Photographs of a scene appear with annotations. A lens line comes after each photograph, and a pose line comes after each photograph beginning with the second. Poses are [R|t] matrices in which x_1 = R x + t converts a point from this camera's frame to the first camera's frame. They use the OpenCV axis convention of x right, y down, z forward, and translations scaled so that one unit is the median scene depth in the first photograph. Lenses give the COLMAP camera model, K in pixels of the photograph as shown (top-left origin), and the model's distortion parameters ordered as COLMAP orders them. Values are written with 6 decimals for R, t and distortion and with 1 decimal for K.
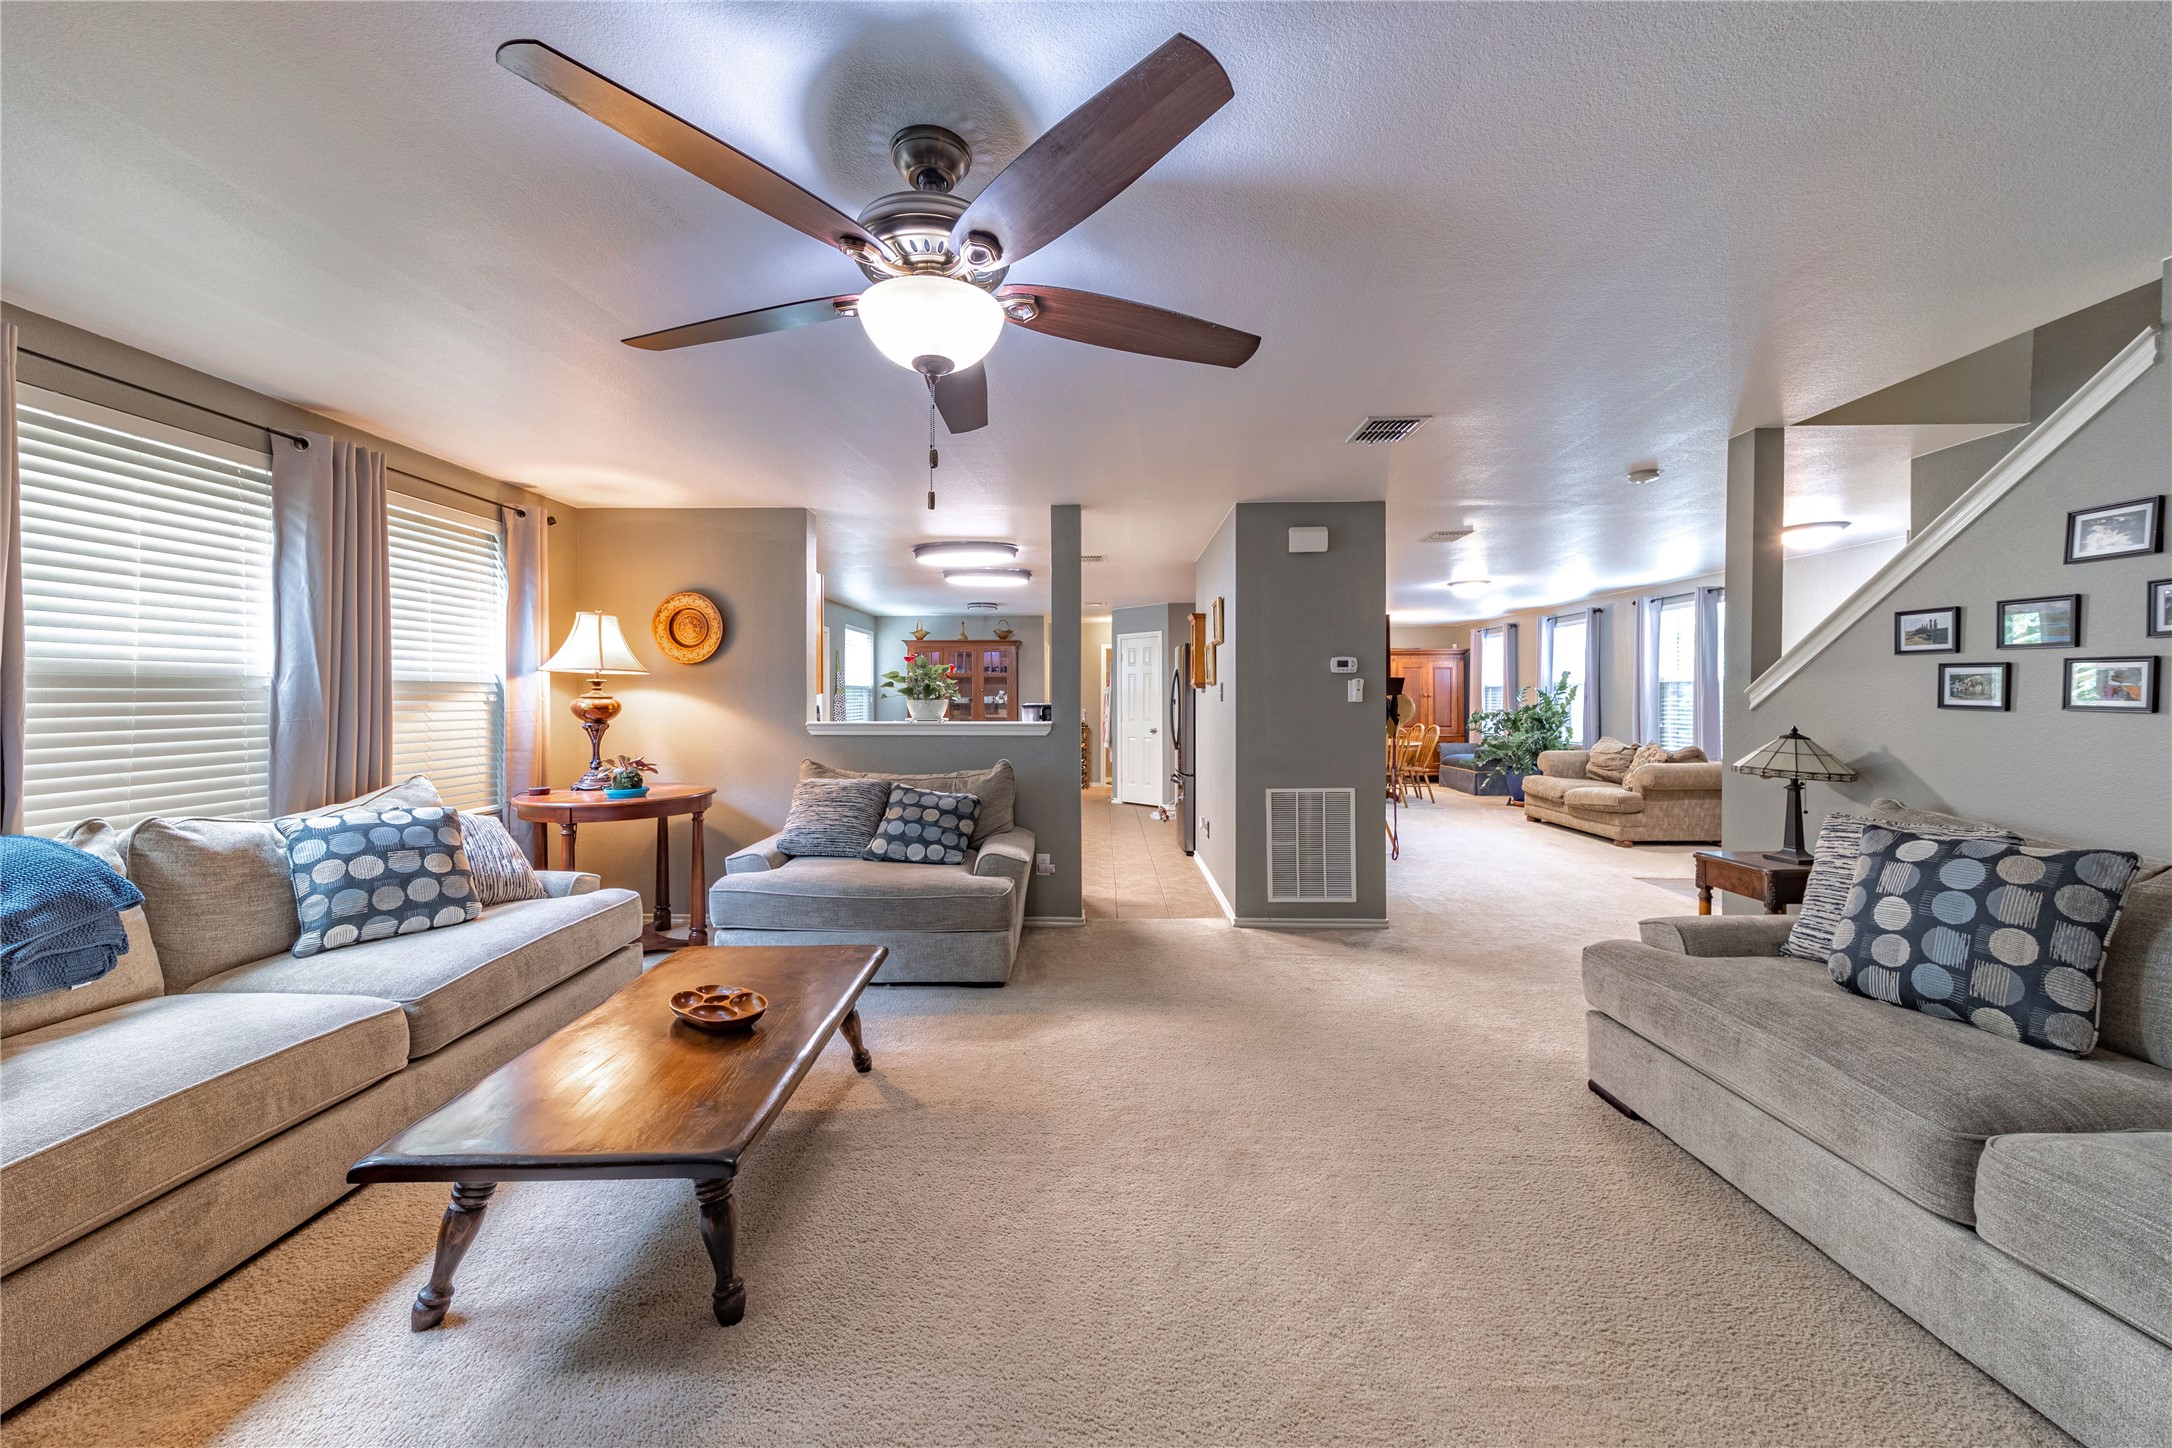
lens RADIAL K [[796.5, 0, 1082.2], [0, 796.5, 705.6], [0, 0, 1]] dist [0.001259, -0.000041]
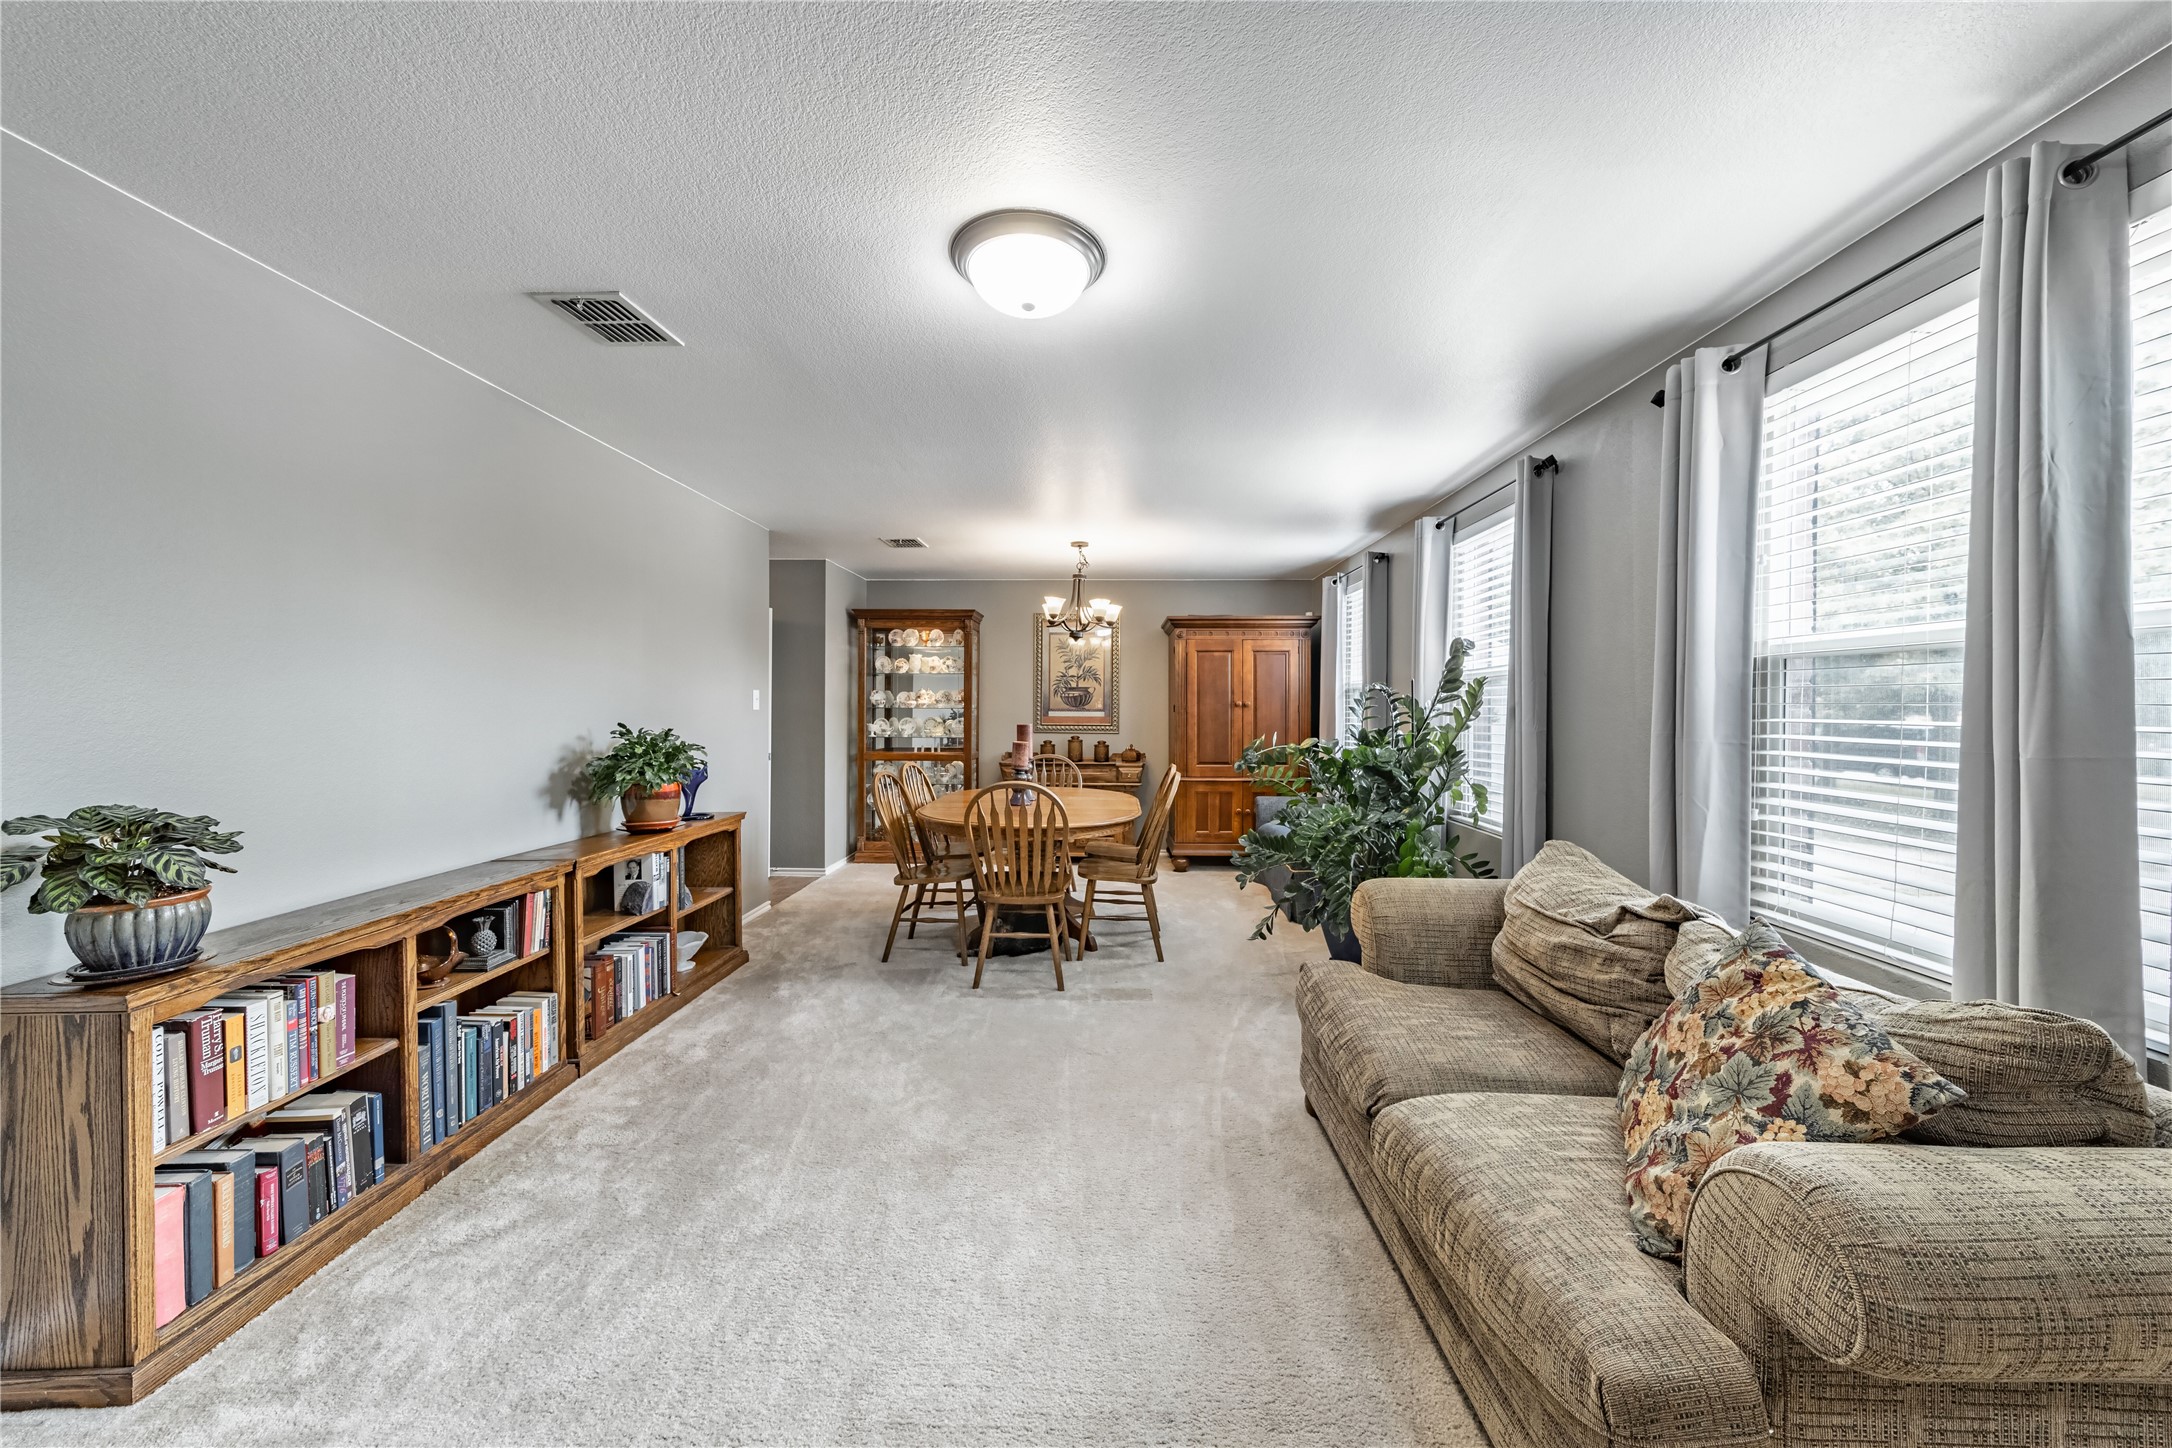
lens RADIAL K [[761.0, 0, 1073.0], [0, 761.0, 715.0], [0, 0, 1]] dist [0.002052, 0.000156]
pose [[0.999822, 0.006970, -0.017526, 0.771317], [-0.006939, 0.999974, 0.001818, -0.013276], [0.017539, -0.001696, 0.999845, 1.144213]]
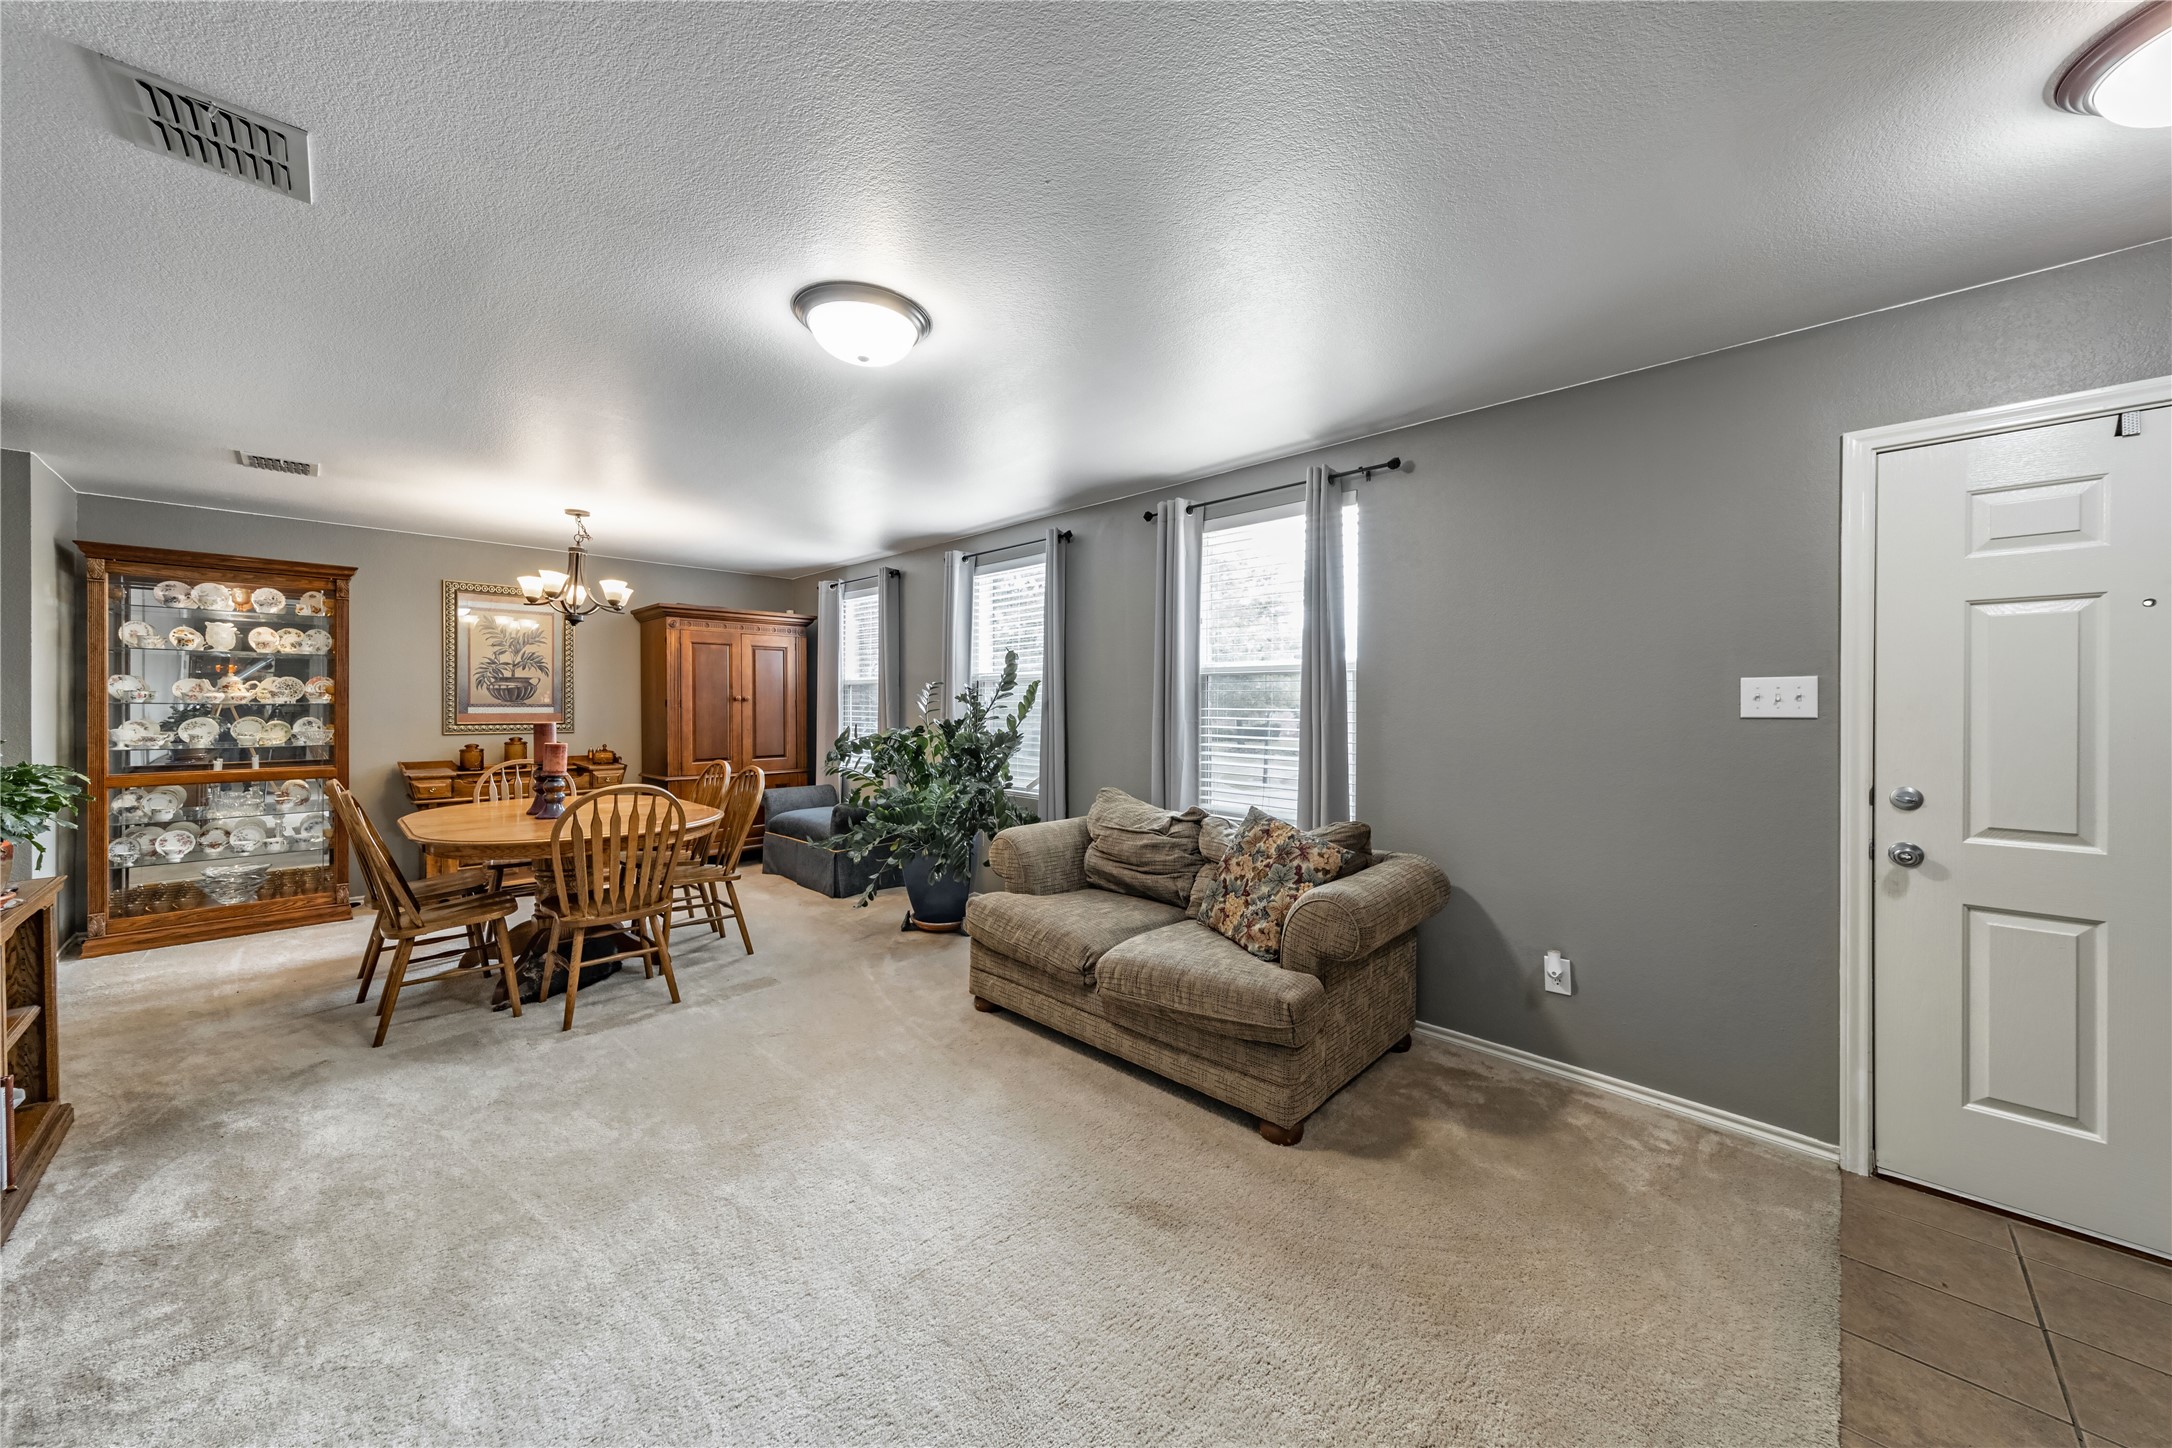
lens RADIAL K [[773.3, 0, 1090.6], [0, 773.3, 711.8], [0, 0, 1]] dist [0.000877, -0.000397]
pose [[0.684151, -0.005221, 0.729322, 0.507654], [0.002714, 0.999986, 0.004613, -0.013323], [-0.729335, -0.001177, 0.684155, 1.121669]]
